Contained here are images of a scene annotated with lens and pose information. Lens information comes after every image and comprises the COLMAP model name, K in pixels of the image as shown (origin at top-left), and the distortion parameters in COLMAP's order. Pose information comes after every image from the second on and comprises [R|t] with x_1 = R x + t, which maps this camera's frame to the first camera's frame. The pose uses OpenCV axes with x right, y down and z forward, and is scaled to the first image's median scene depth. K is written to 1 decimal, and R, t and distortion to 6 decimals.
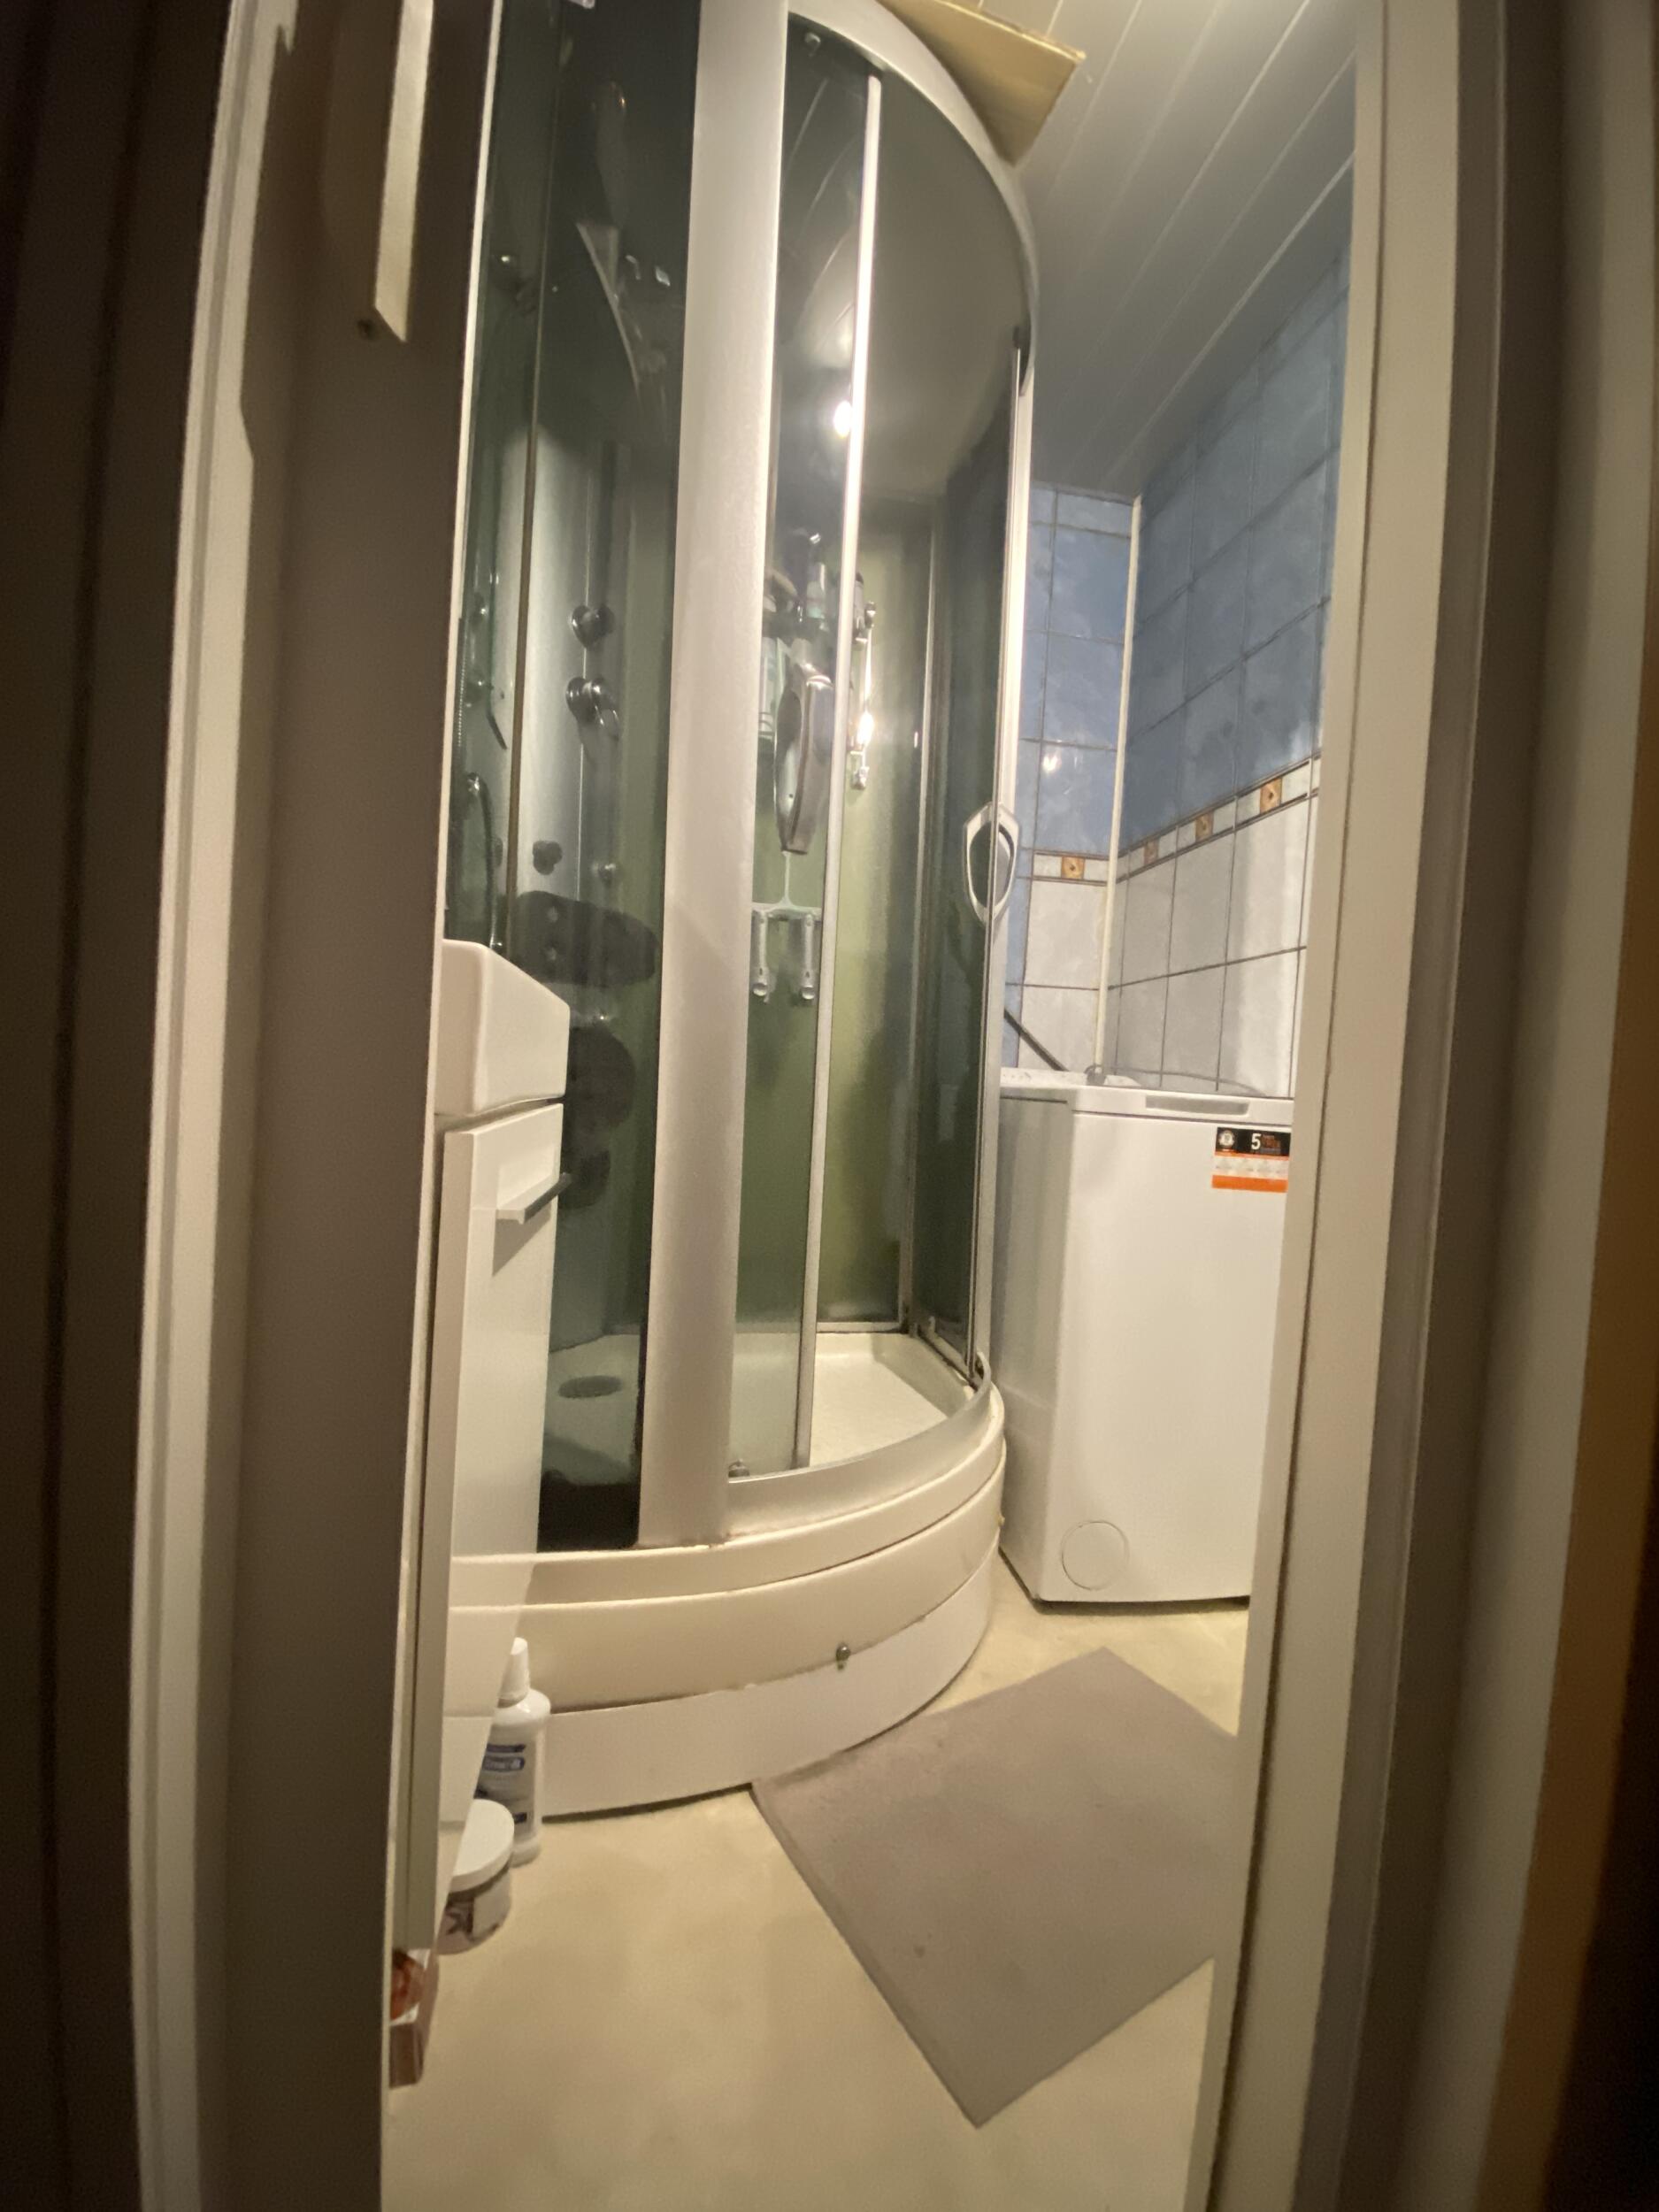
lens RADIAL K [[878.5, 0, 830.6], [0, 878.5, 1115.2], [0, 0, 1]] dist [0.014936, -0.019738]
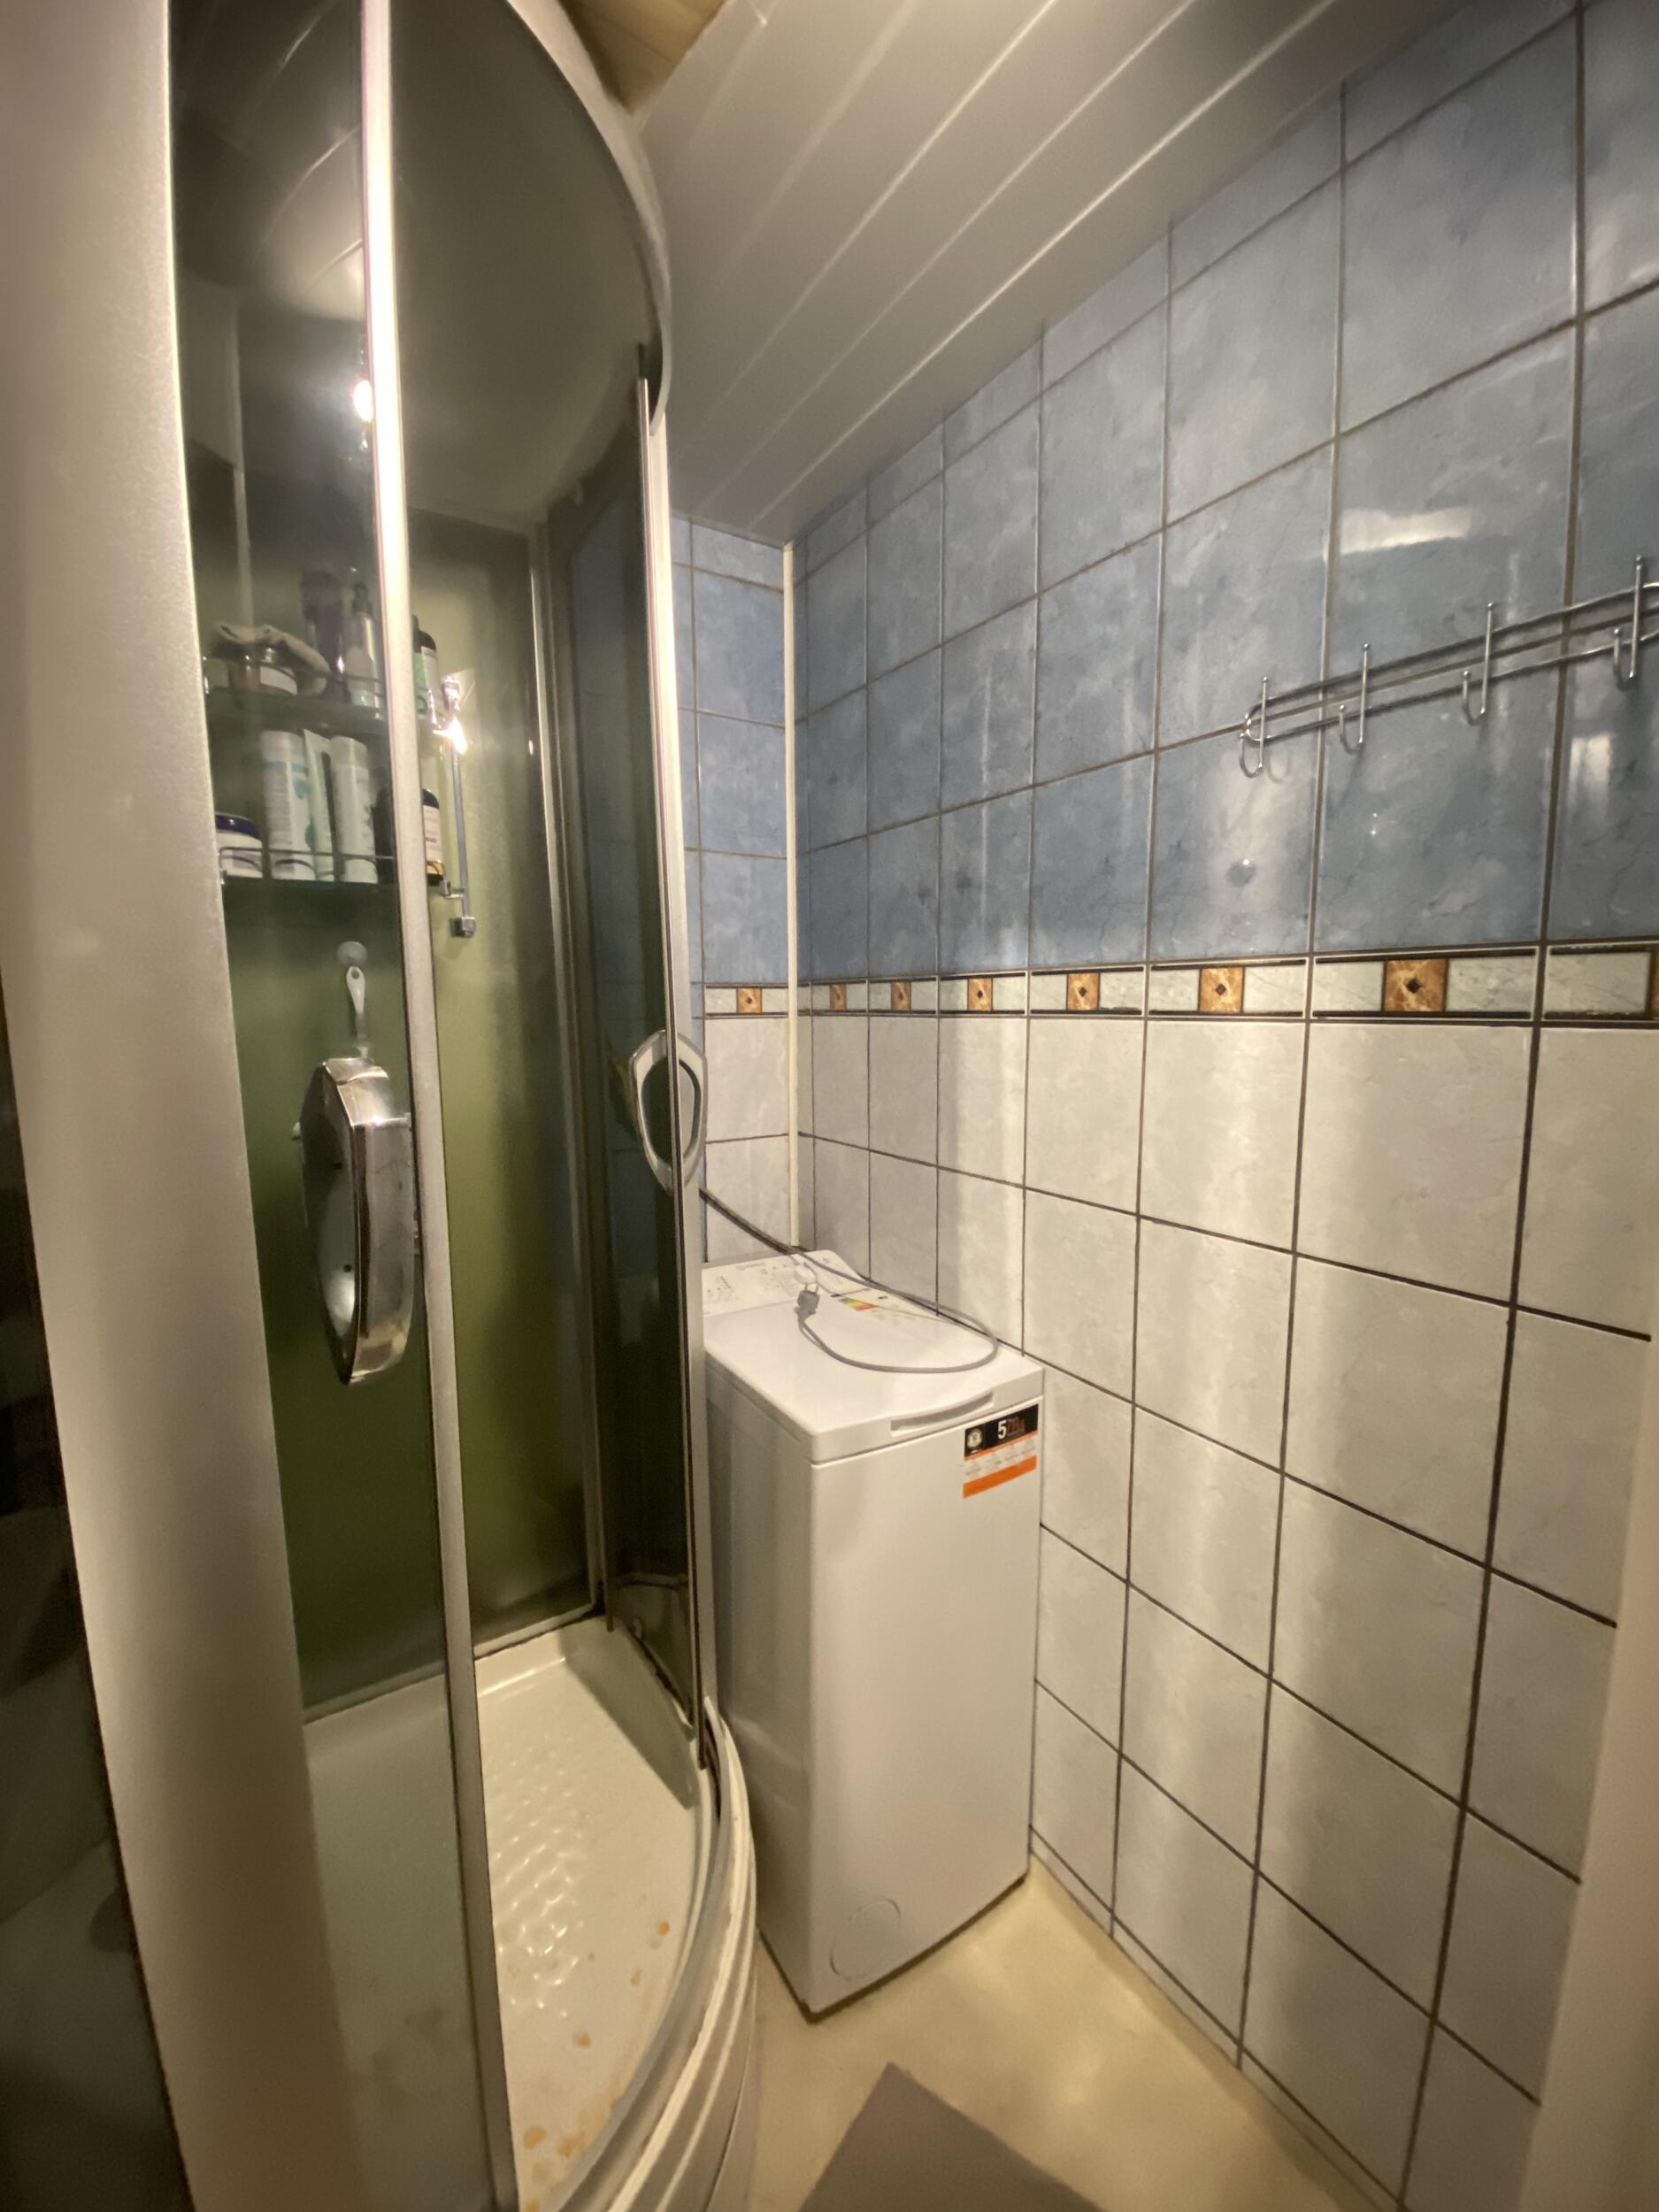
lens RADIAL K [[867.9, 0, 825.4], [0, 867.9, 1111.3], [0, 0, 1]] dist [0.063302, -0.044644]
pose [[0.922209, -0.103816, 0.372494, 0.020067], [0.069464, 0.992093, 0.104526, -0.282888], [-0.380401, -0.070520, 0.922129, 0.206564]]
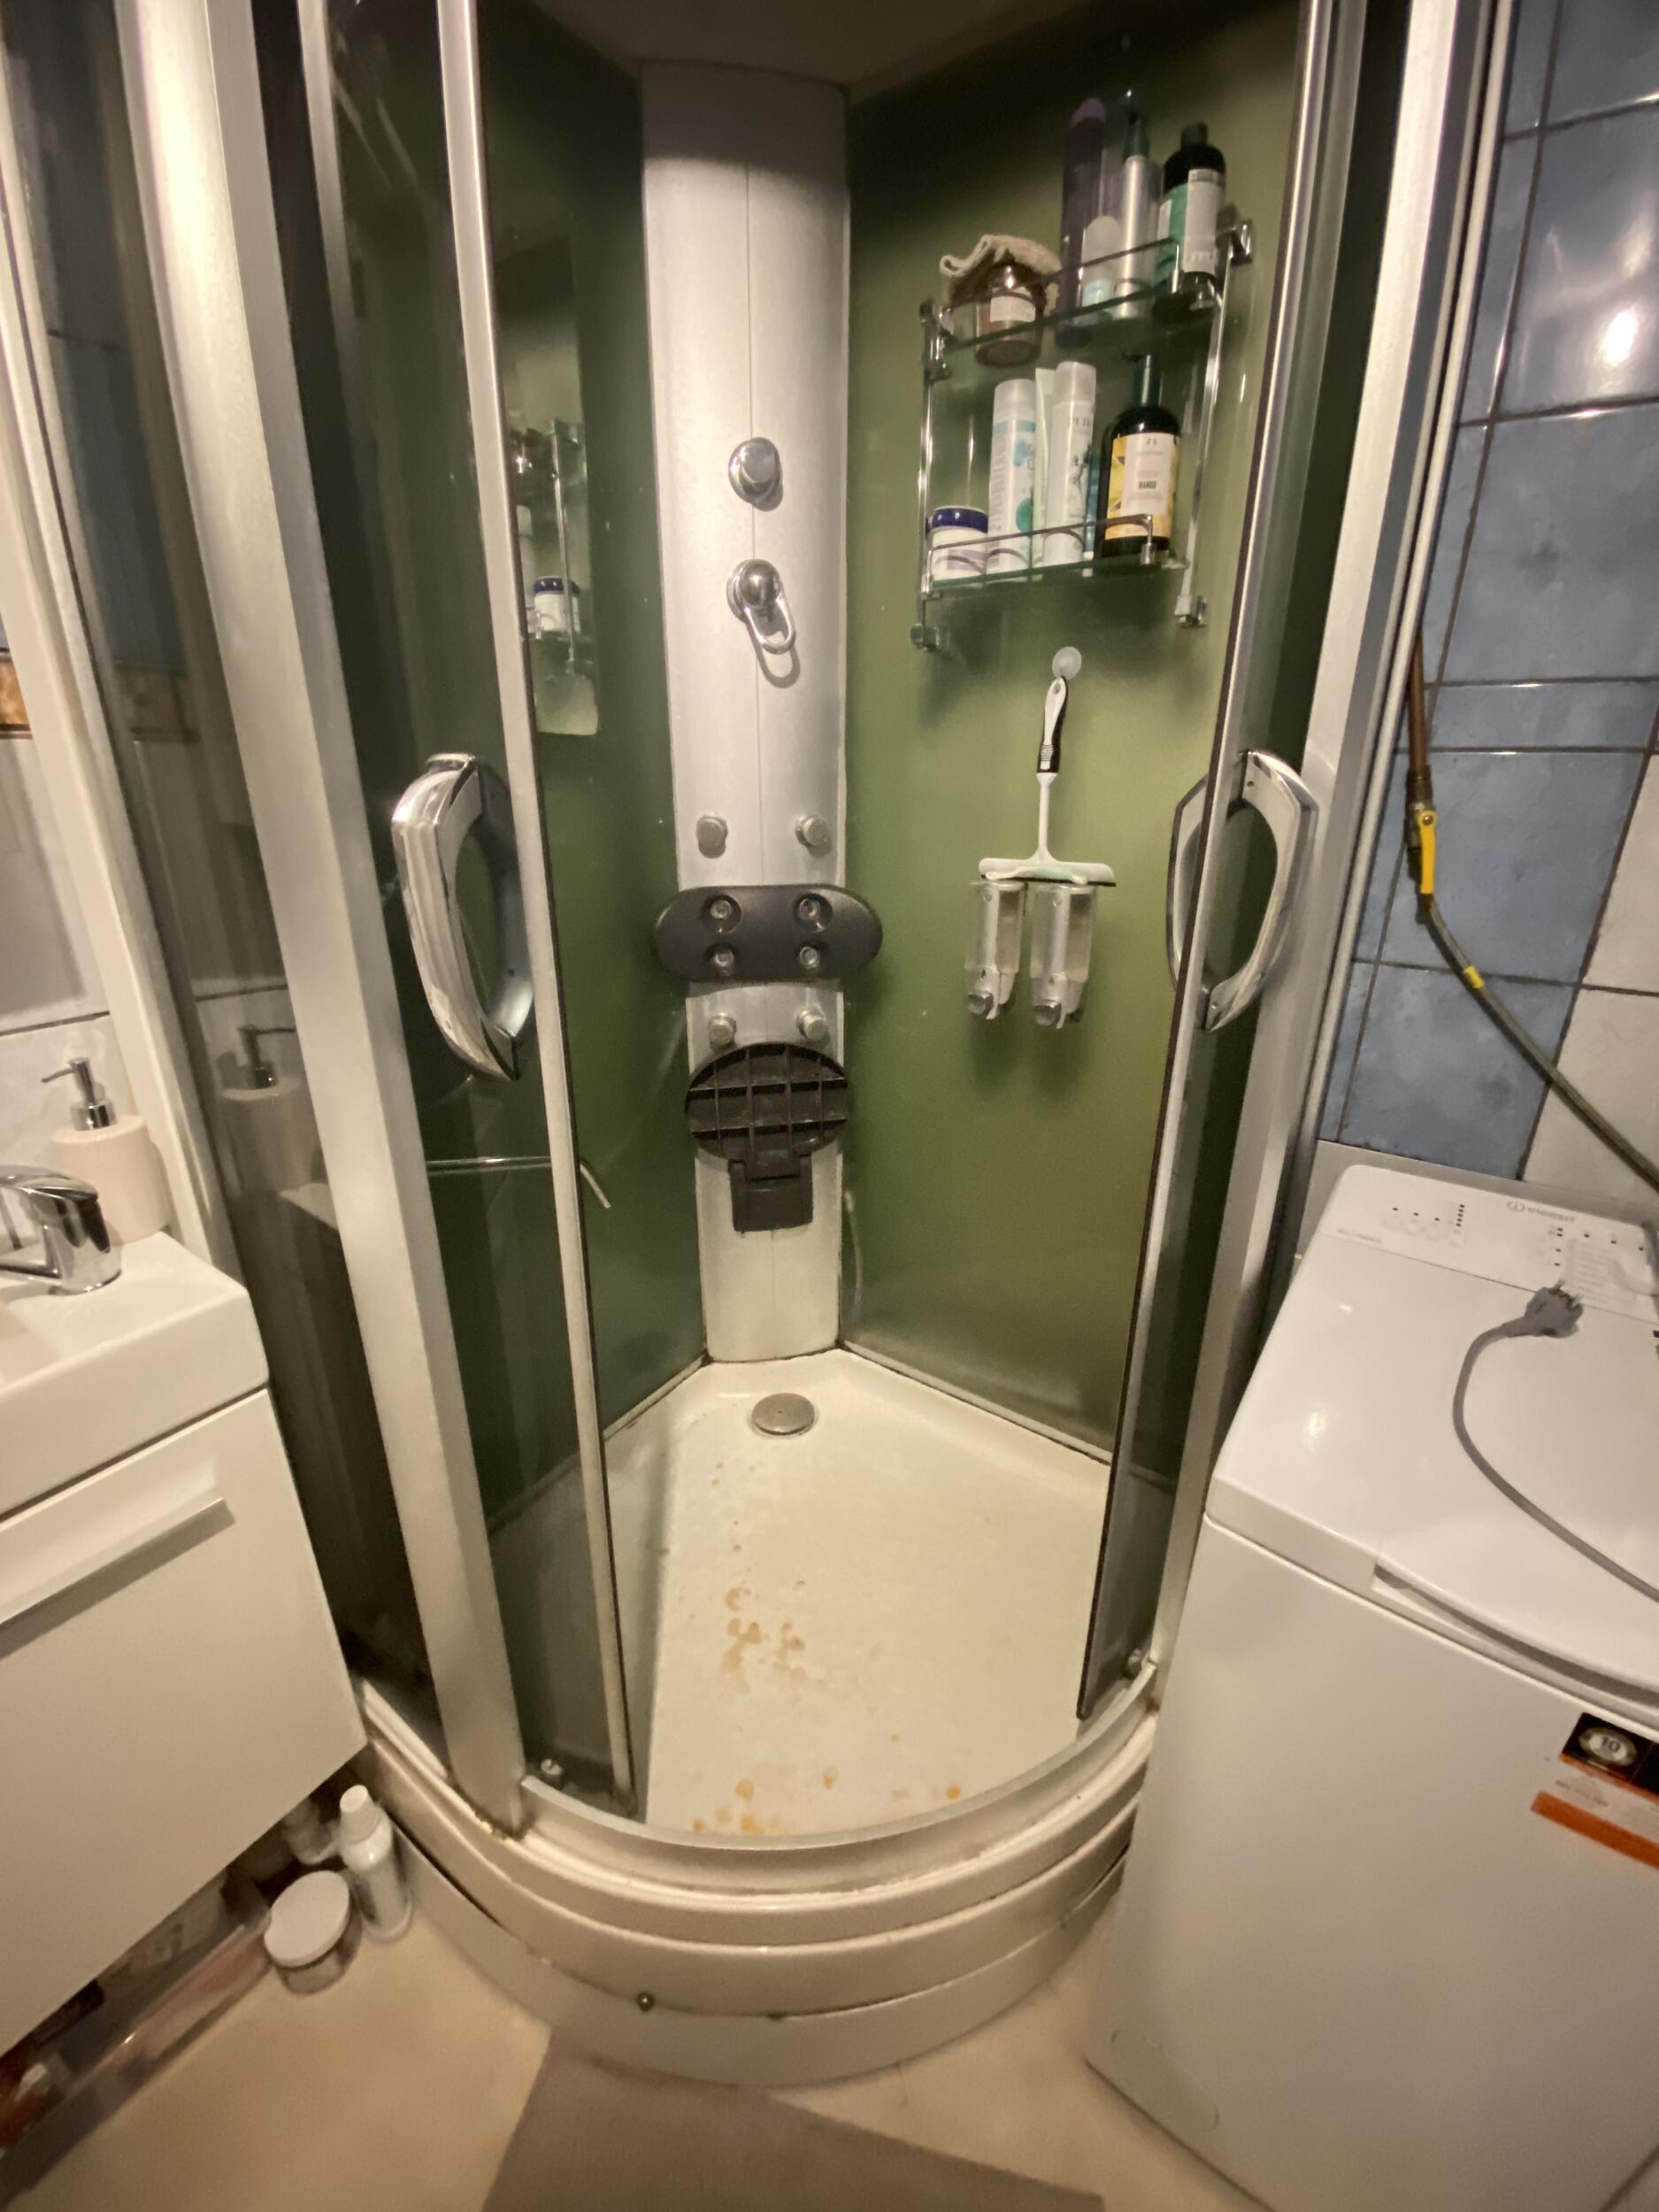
lens RADIAL K [[895.3, 0, 821.8], [0, 895.3, 1105.9], [0, 0, 1]] dist [0.022176, -0.020903]
pose [[0.710898, 0.209280, -0.671435, 0.294431], [0.007447, 0.952406, 0.304741, -0.261071], [0.703255, -0.221640, 0.675505, 0.402106]]
